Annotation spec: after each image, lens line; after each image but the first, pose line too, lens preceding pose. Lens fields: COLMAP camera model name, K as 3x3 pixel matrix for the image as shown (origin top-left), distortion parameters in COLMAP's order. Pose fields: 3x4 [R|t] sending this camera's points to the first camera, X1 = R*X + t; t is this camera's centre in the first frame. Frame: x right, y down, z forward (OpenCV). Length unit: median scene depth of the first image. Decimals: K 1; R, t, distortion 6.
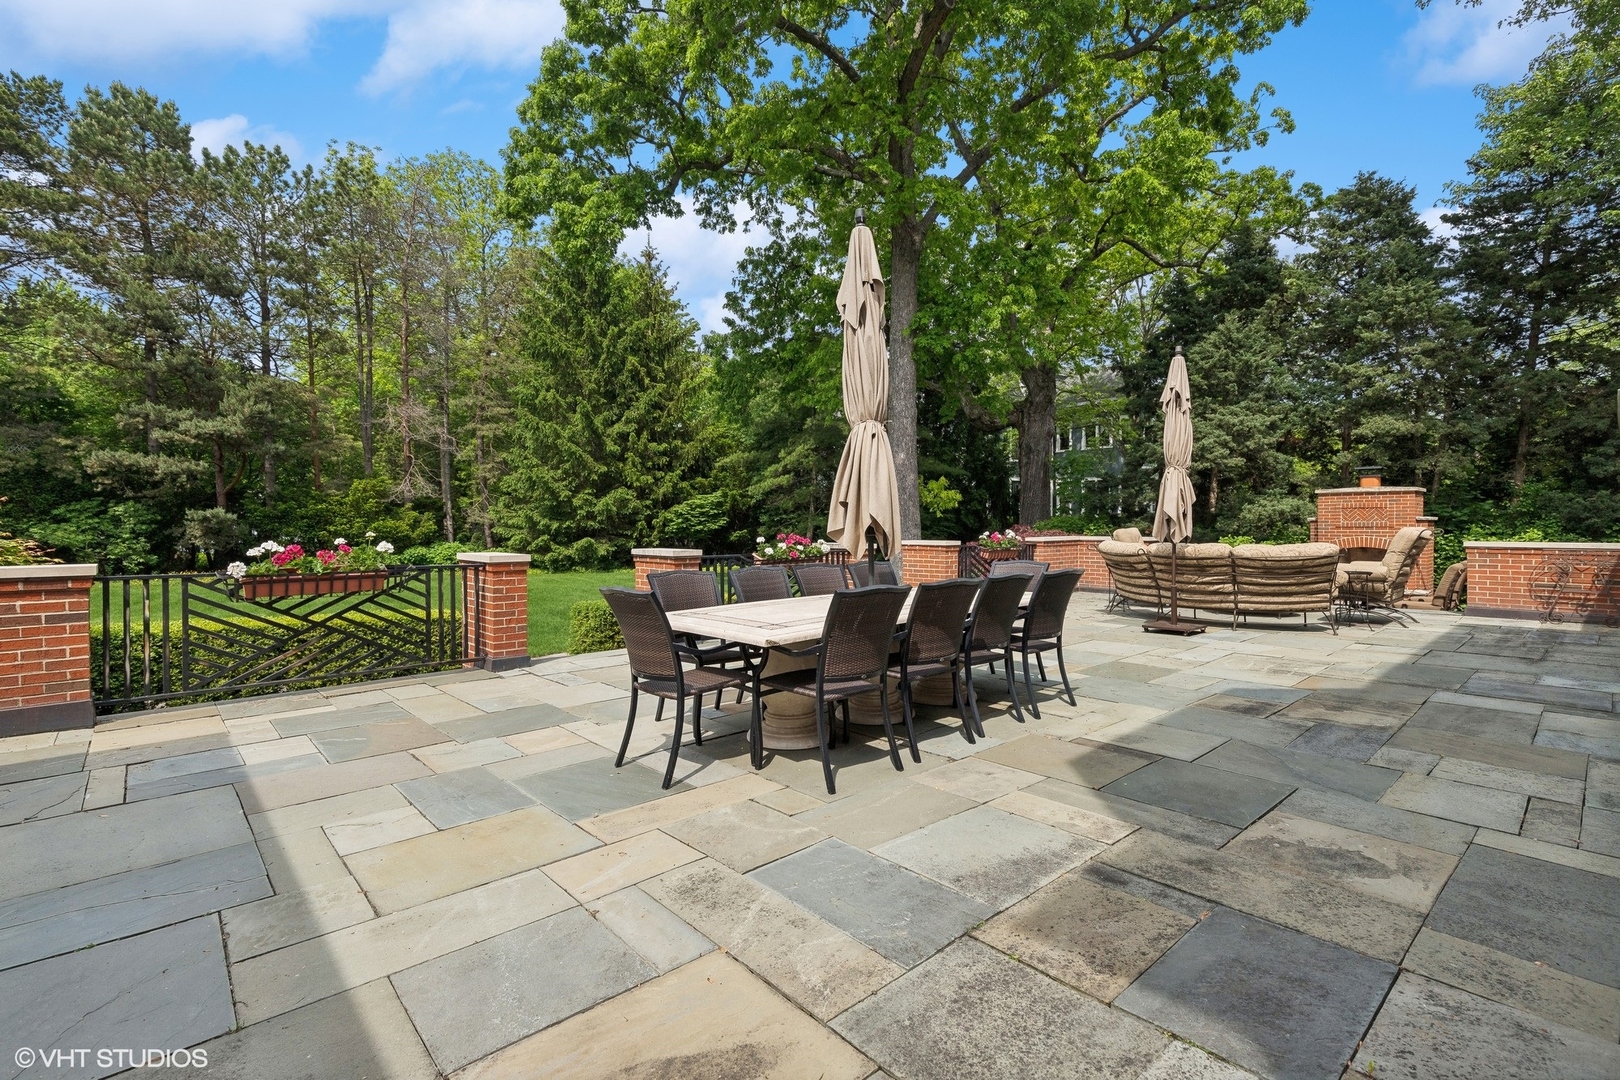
lens RADIAL K [[740.4, 0, 810.9], [0, 740.4, 541.9], [0, 0, 1]] dist [0.002989, 0.000184]
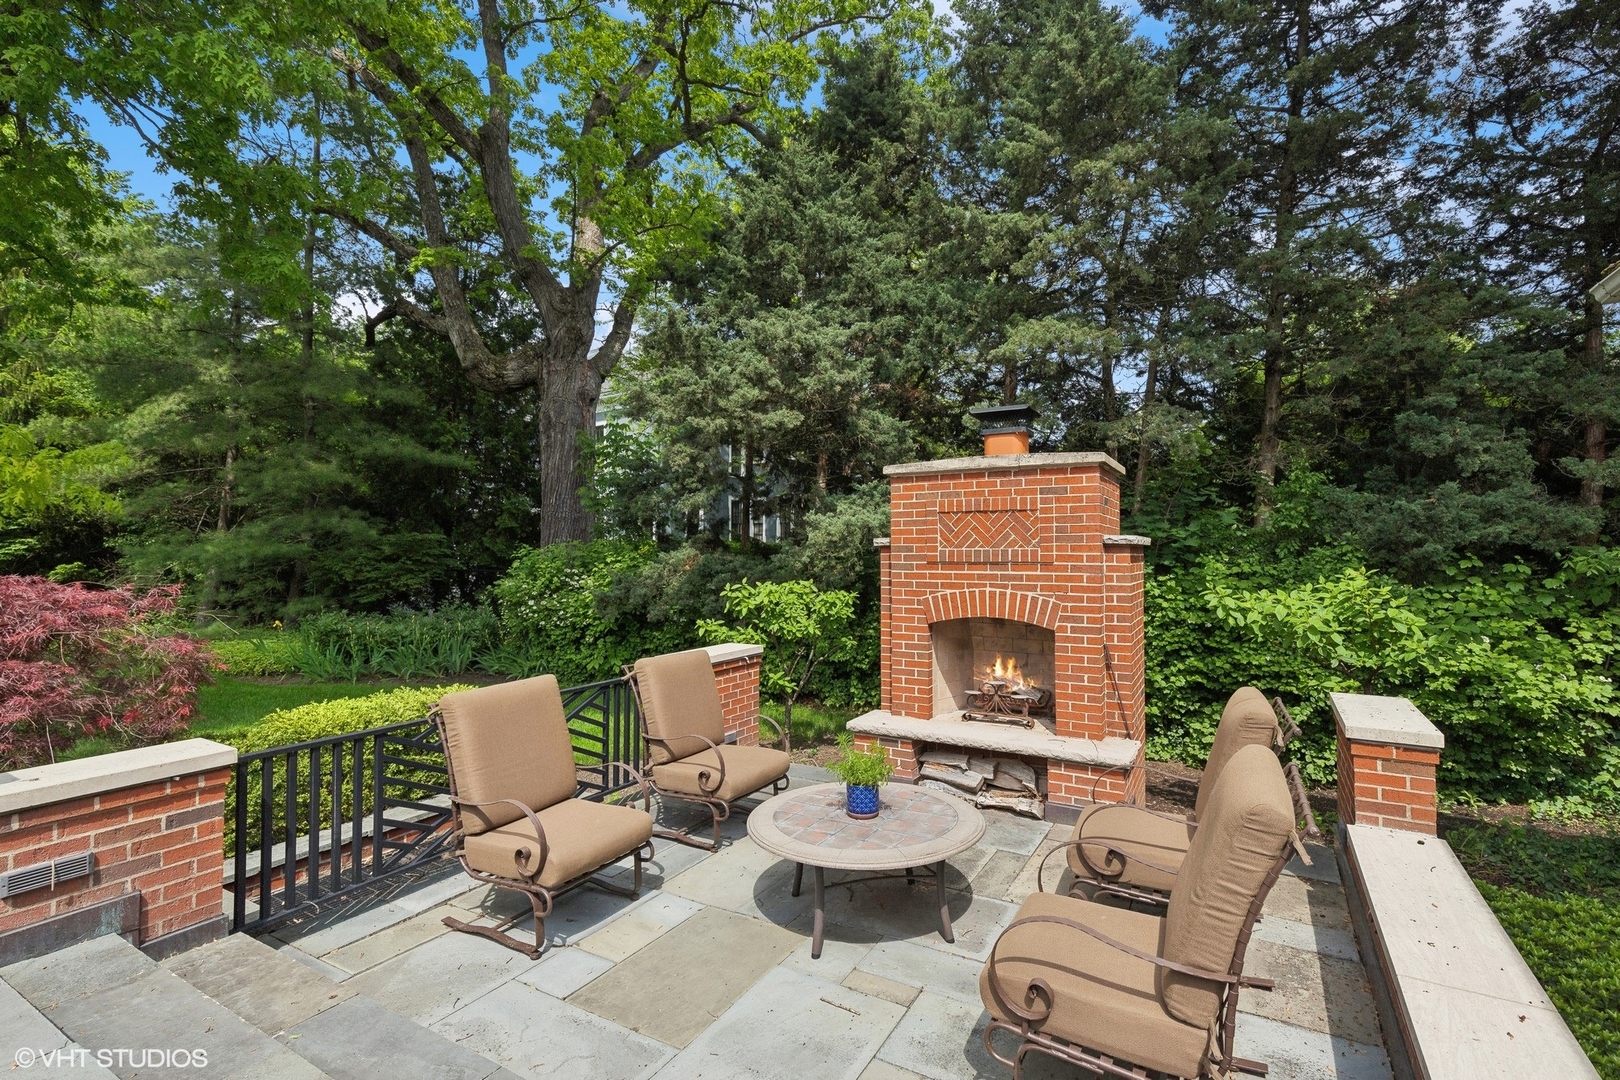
lens RADIAL K [[740.4, 0, 813.9], [0, 740.4, 540.6], [0, 0, 1]] dist [0.002989, 0.000184]
pose [[0.957759, 0.006298, 0.287502, 0.101208], [0.004625, 0.999293, -0.037300, -0.003211], [-0.287533, 0.037054, 0.957054, 0.122080]]
